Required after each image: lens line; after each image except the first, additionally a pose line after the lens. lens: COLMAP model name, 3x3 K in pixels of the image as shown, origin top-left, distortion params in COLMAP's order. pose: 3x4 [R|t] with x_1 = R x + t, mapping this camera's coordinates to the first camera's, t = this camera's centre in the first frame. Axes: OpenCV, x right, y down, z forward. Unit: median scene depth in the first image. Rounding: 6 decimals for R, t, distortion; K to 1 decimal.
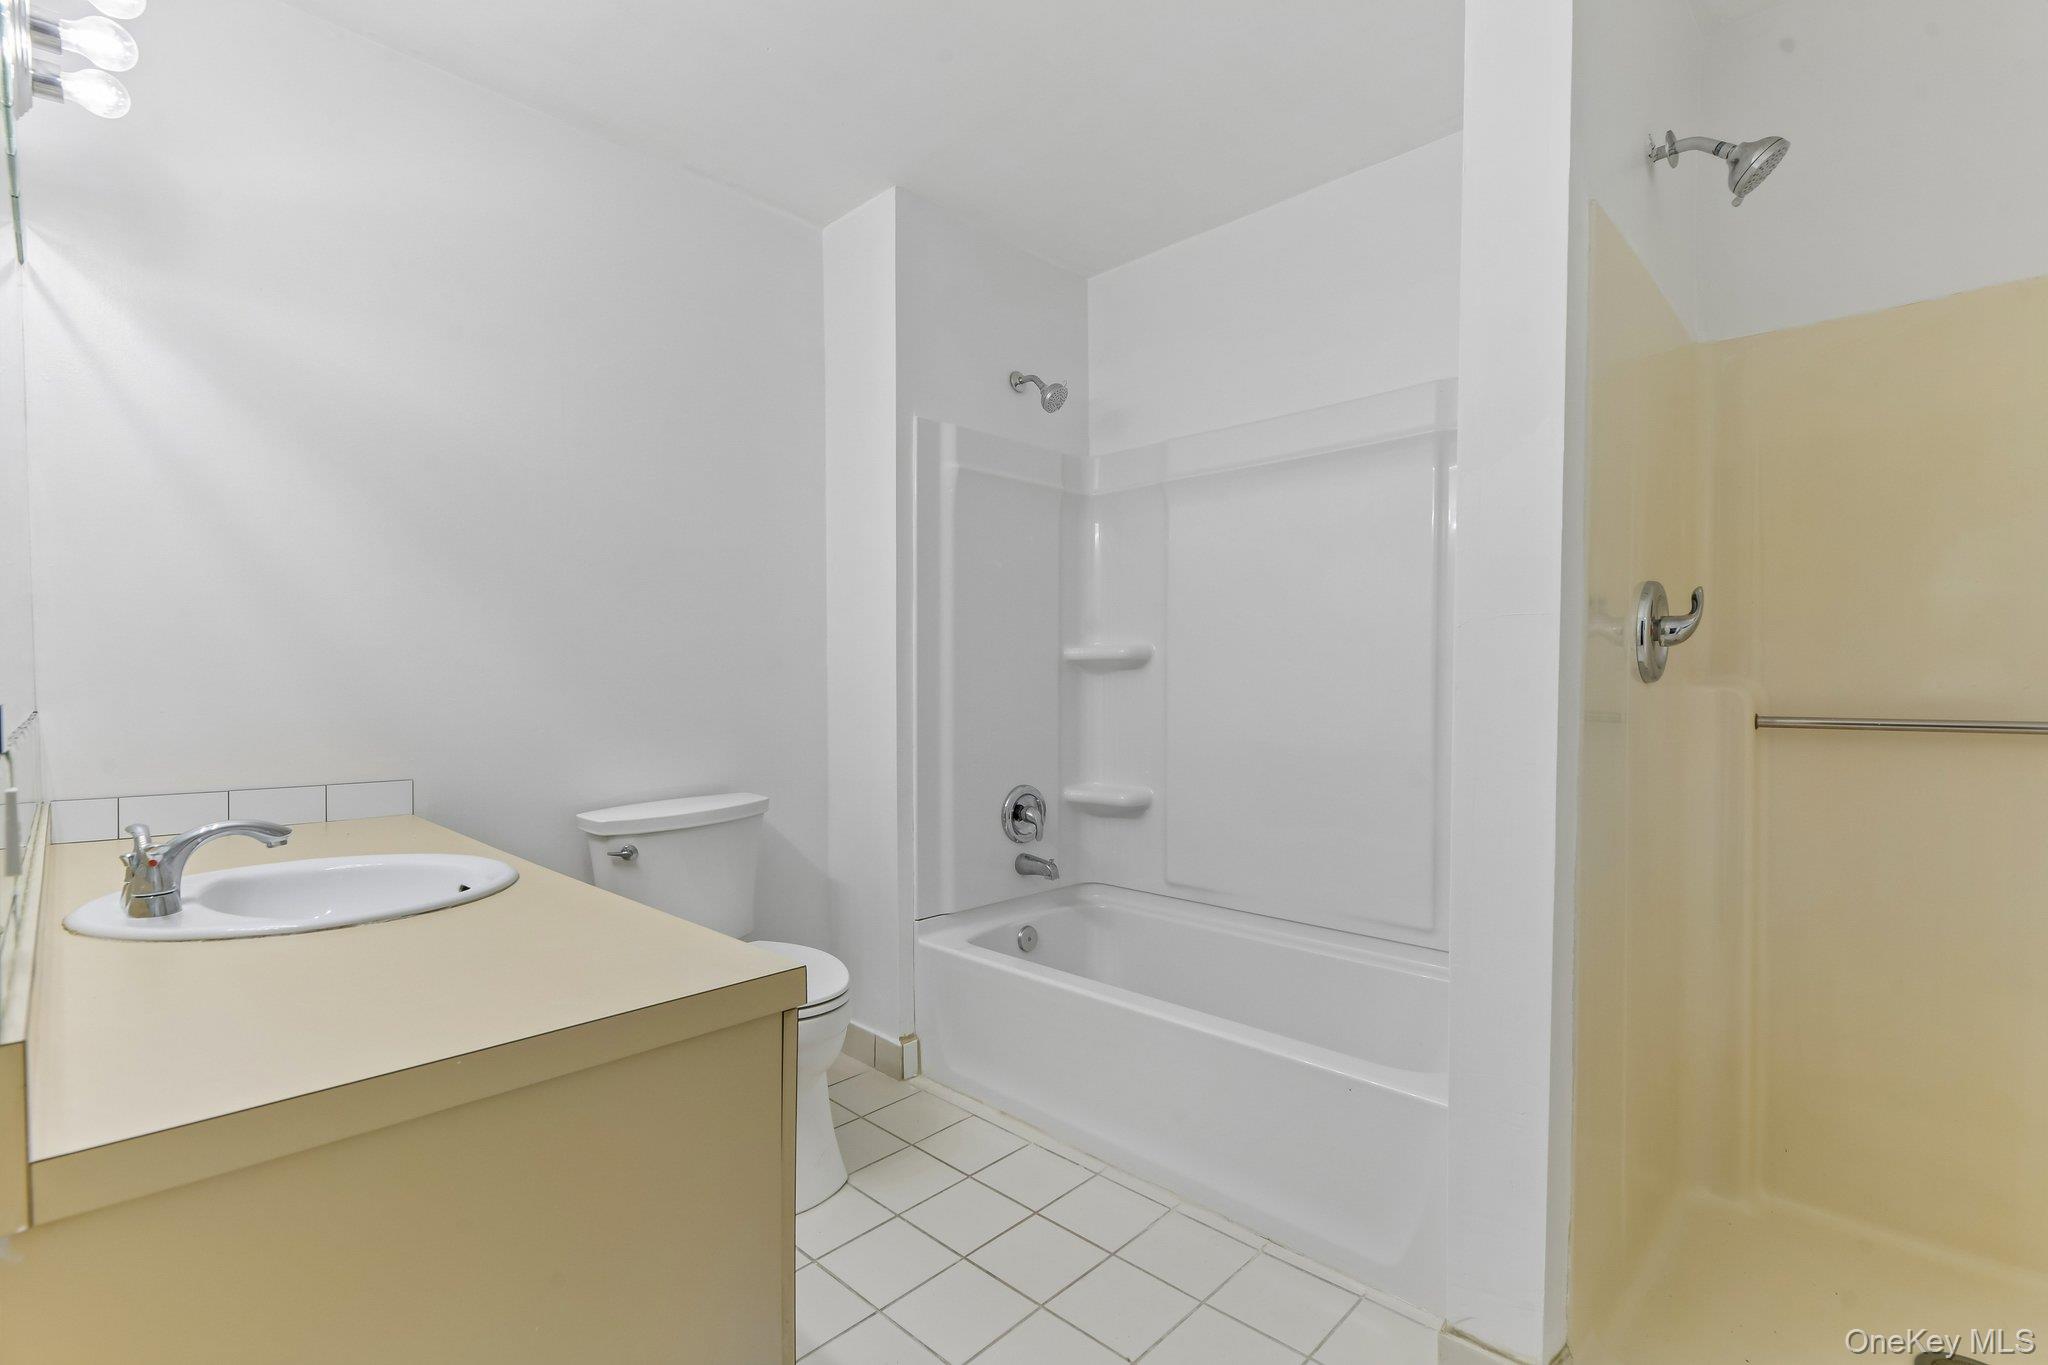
lens RADIAL K [[898.8, 0, 1012.9], [0, 898.8, 700.9], [0, 0, 1]] dist [0.011833, -0.007143]
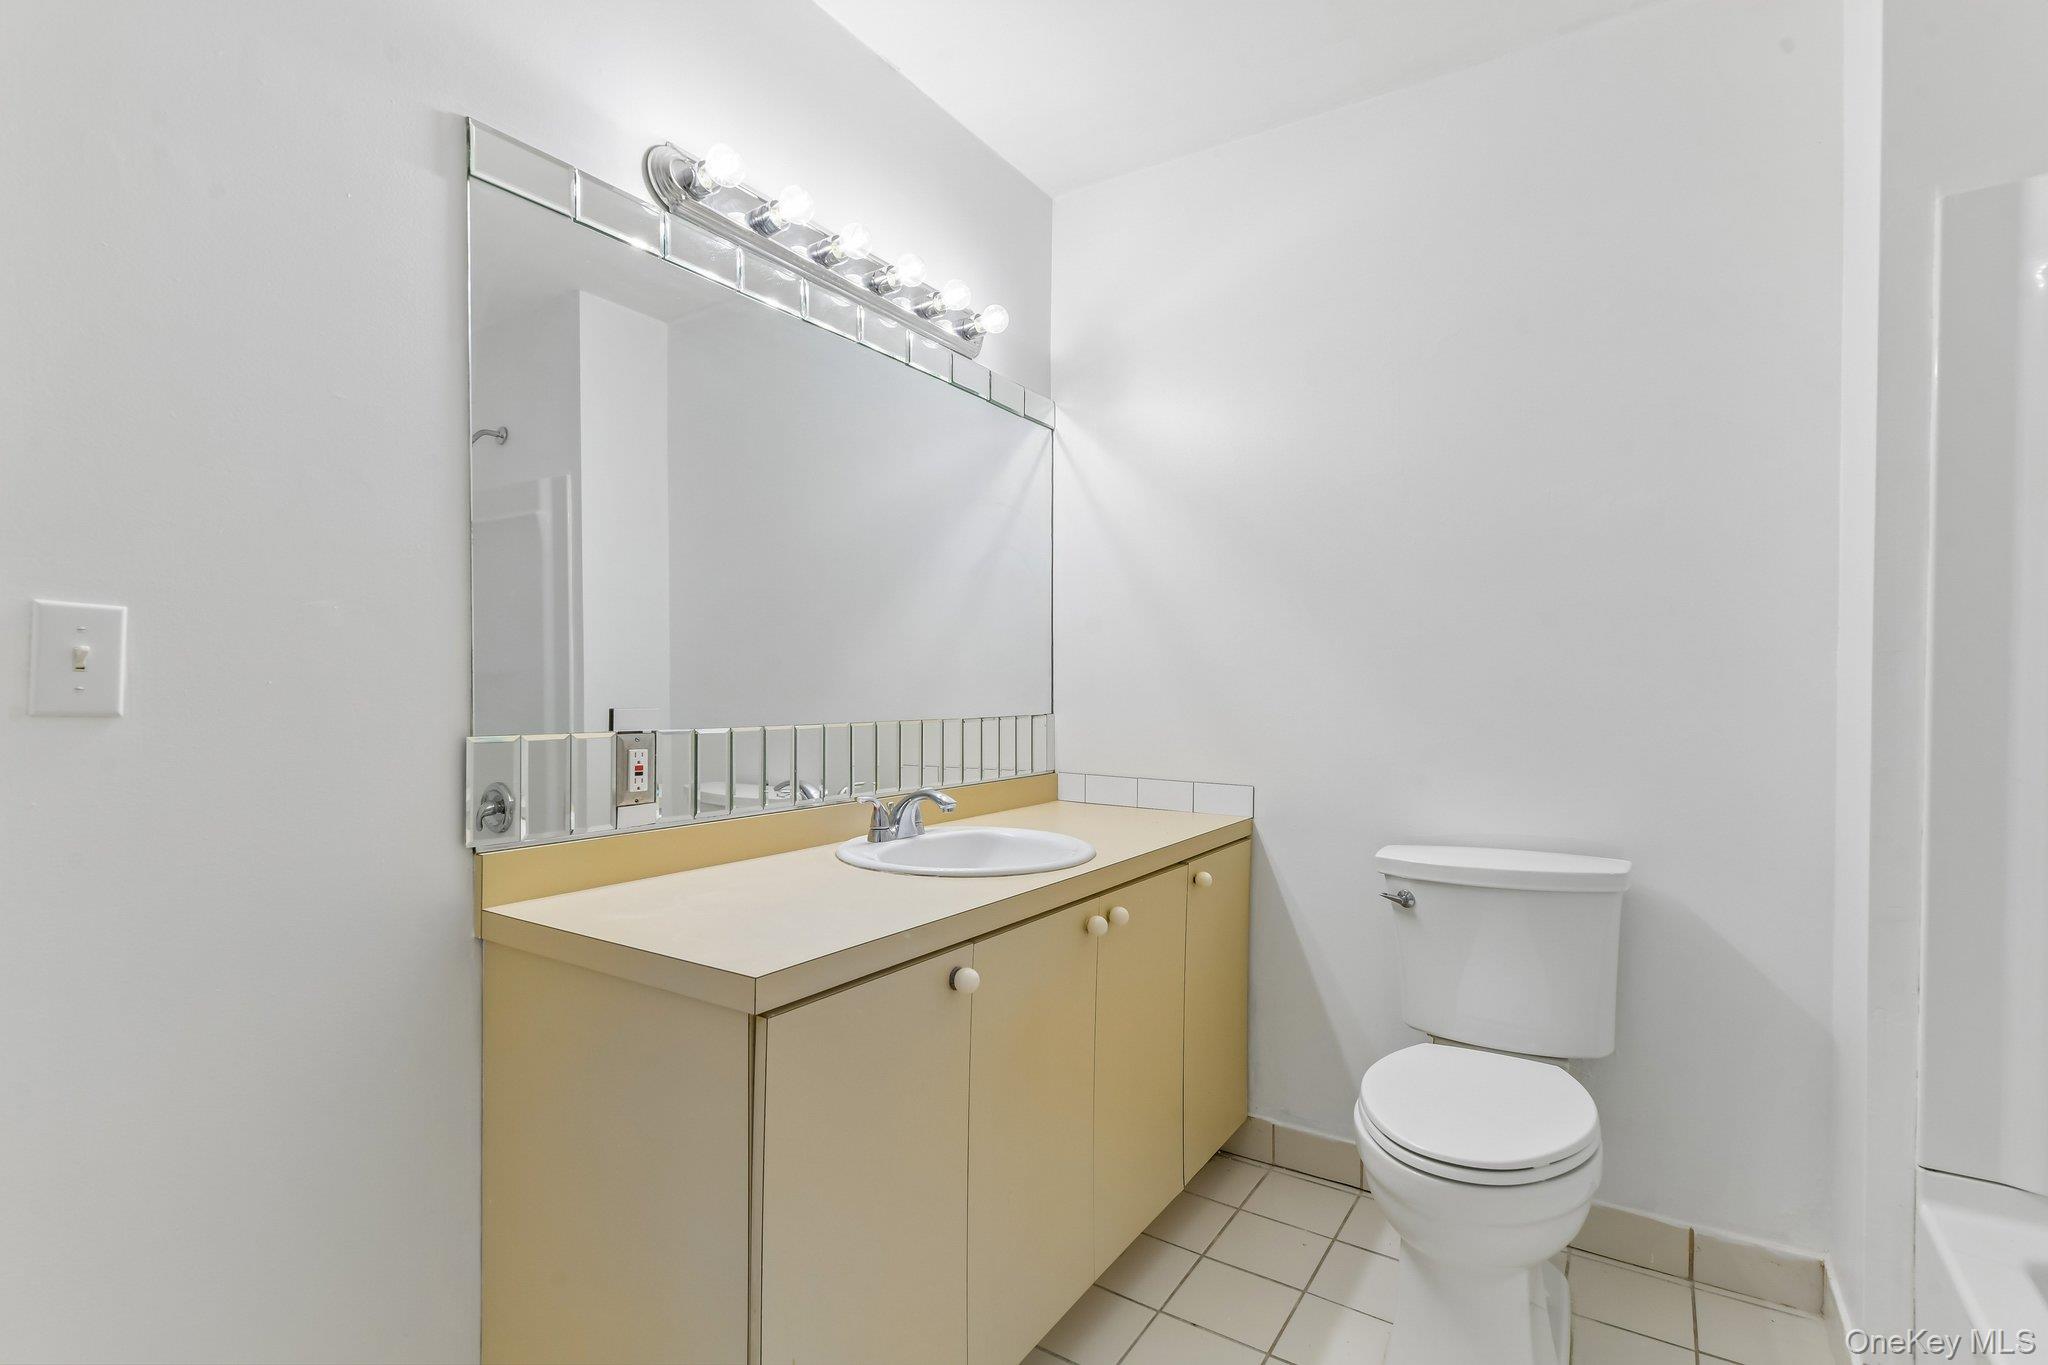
lens RADIAL K [[961.0, 0, 1010.6], [0, 961.0, 697.2], [0, 0, 1]] dist [0.005596, -0.000456]
pose [[0.204472, 0.011915, -0.978800, 0.393682], [-0.027444, 0.999603, 0.006435, -0.019992], [0.978488, 0.025546, 0.204717, 0.434059]]
